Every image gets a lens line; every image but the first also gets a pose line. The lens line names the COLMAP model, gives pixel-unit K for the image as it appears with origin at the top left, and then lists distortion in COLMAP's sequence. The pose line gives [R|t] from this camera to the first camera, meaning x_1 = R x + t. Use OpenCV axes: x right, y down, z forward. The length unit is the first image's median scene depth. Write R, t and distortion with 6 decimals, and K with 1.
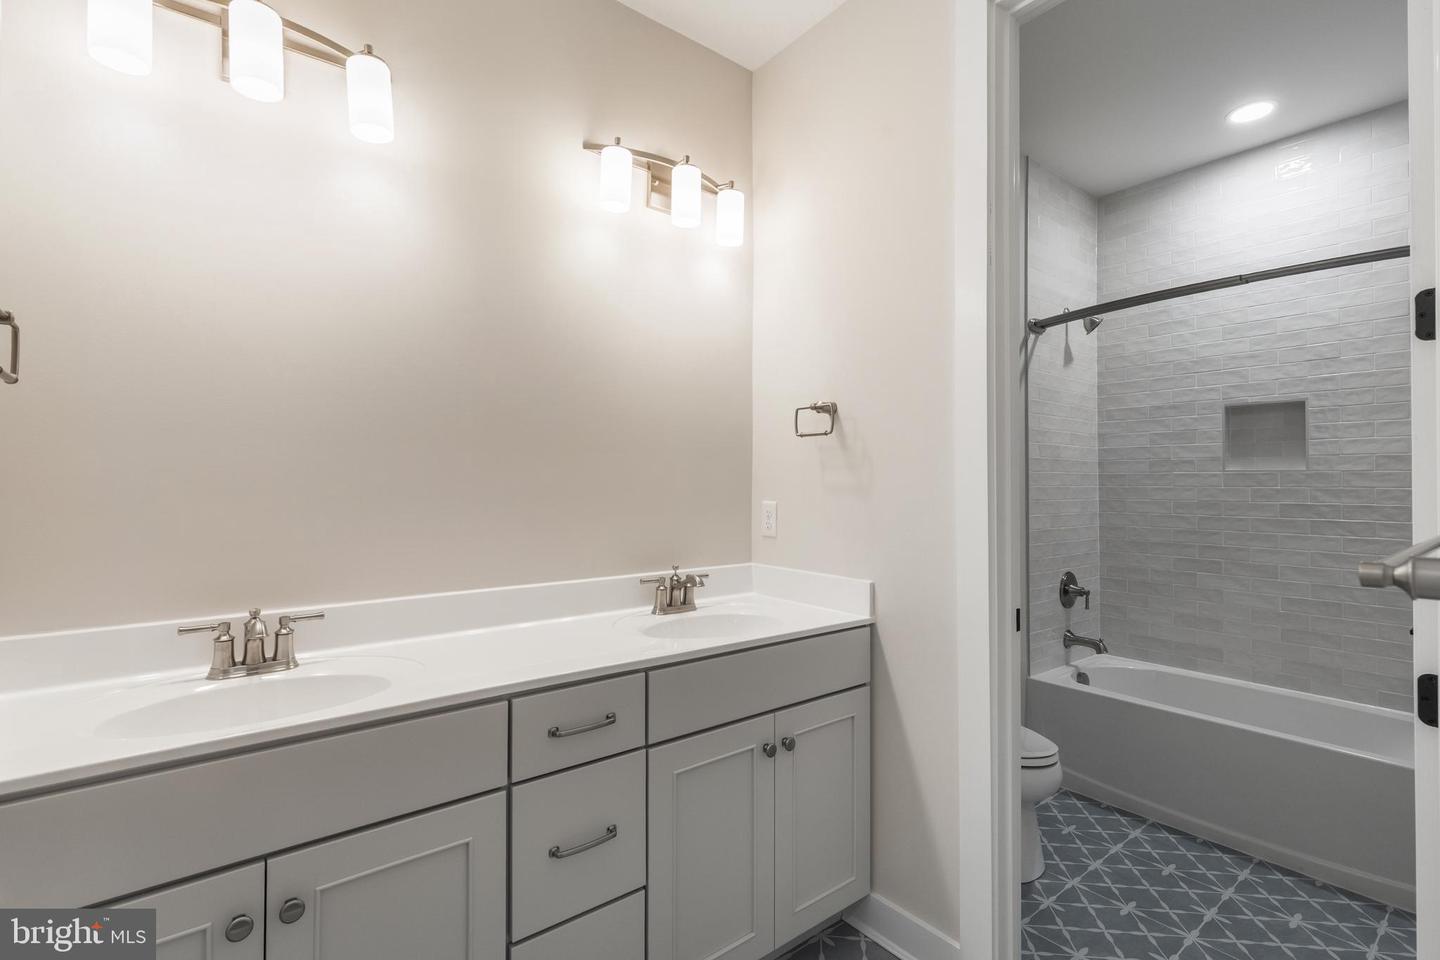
lens RADIAL K [[655.6, 0, 730.7], [0, 655.6, 475.4], [0, 0, 1]] dist [0.001557, -0.000285]
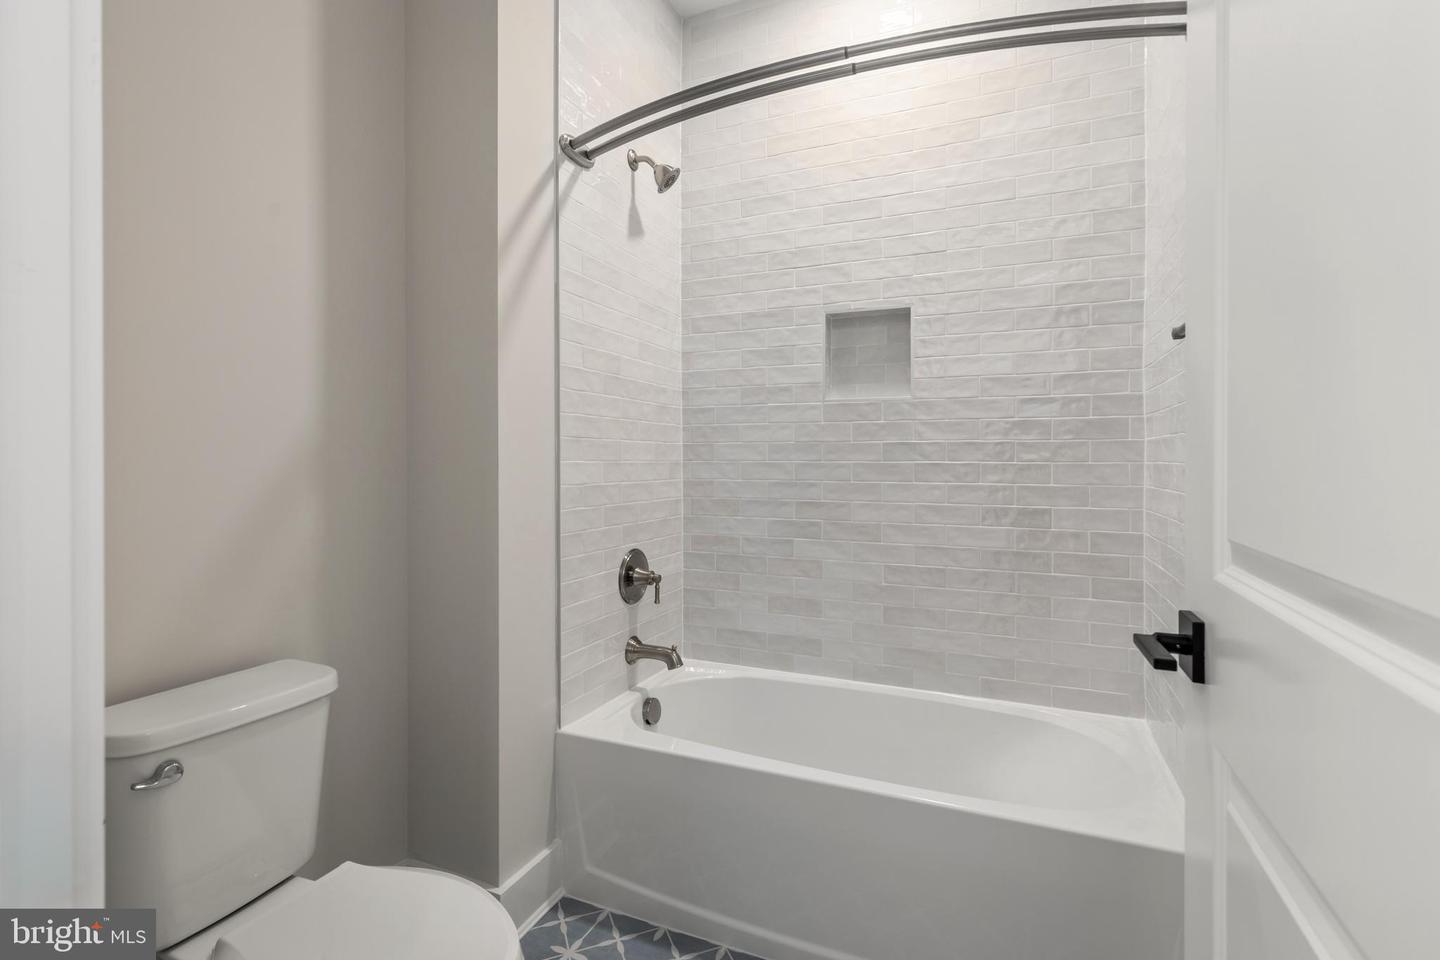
lens RADIAL K [[656.4, 0, 725.0], [0, 656.4, 460.6], [0, 0, 1]] dist [0.001470, 0.000018]
pose [[0.883791, -0.003691, 0.467867, 0.299957], [-0.003240, 0.999897, 0.014009, 0.050285], [-0.467870, -0.013897, 0.883688, 0.388609]]
